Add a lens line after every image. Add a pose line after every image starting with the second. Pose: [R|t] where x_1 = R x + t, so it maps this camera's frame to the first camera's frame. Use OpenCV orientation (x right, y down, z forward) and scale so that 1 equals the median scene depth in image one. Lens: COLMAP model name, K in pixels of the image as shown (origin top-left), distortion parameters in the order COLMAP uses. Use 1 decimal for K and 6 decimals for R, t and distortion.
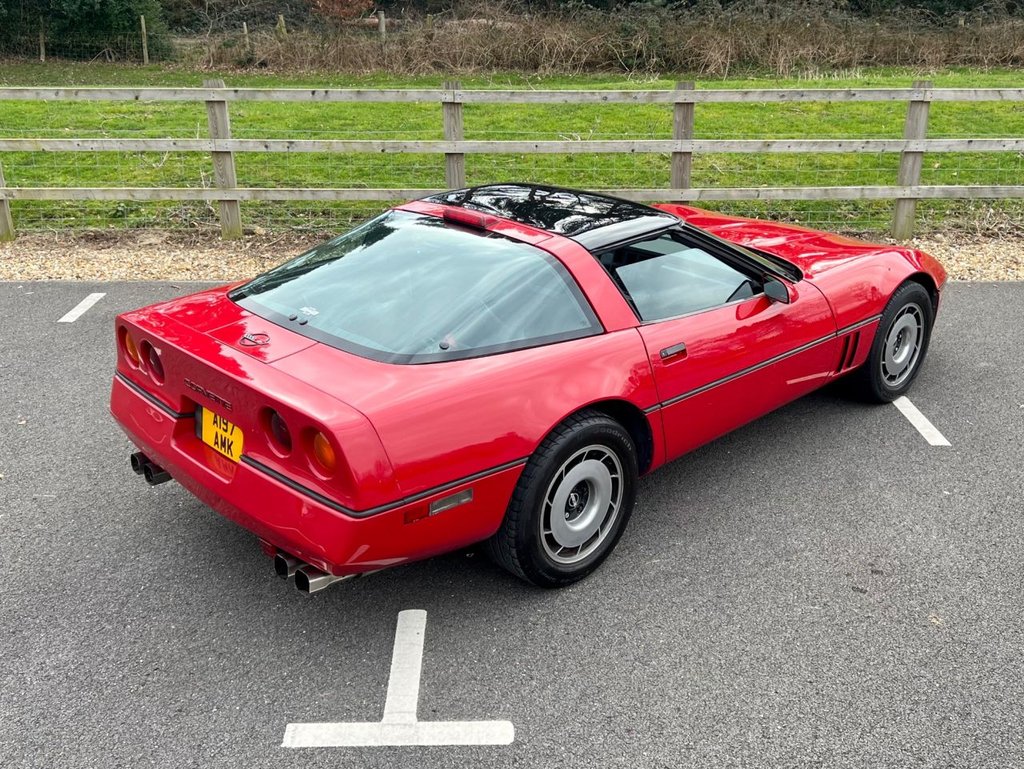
lens RADIAL K [[1016.2, 0, 520.0], [0, 1016.2, 381.6], [0, 0, 1]] dist [0.091889, -0.150154]
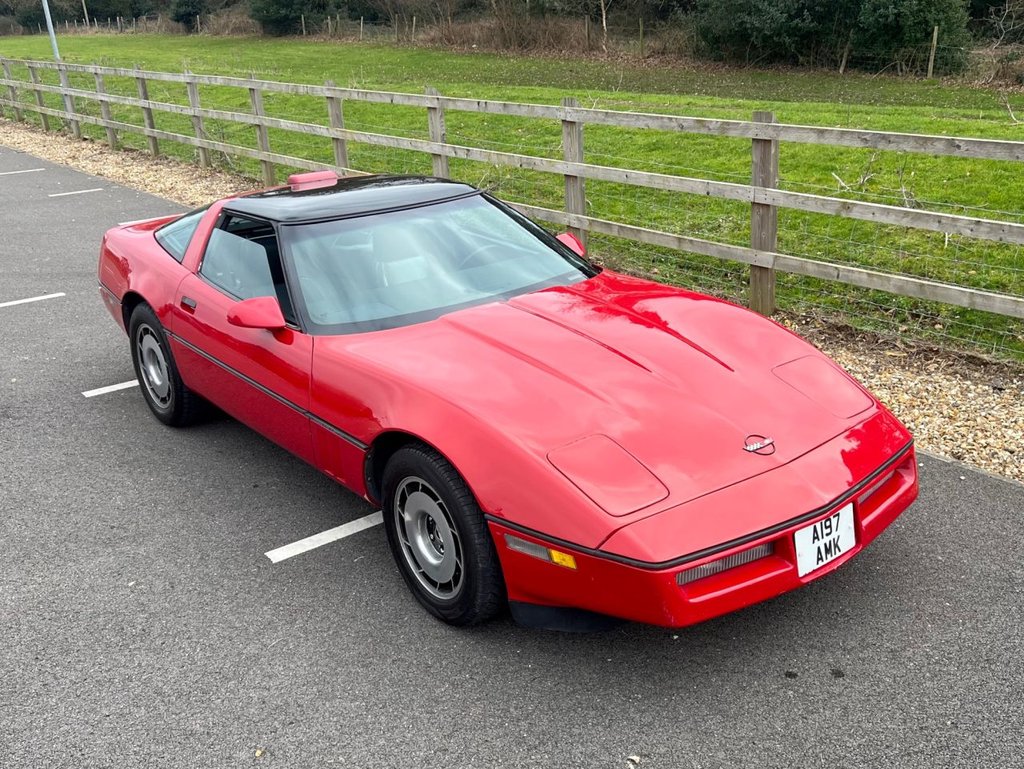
lens RADIAL K [[1000.5, 0, 539.1], [0, 1000.5, 436.4], [0, 0, 1]] dist [0.081448, -0.115515]
pose [[0.613024, 0.290624, -0.734670, 0.557483], [-0.259307, 0.952386, 0.160377, -0.112542], [0.746298, 0.092190, 0.659196, 0.322728]]
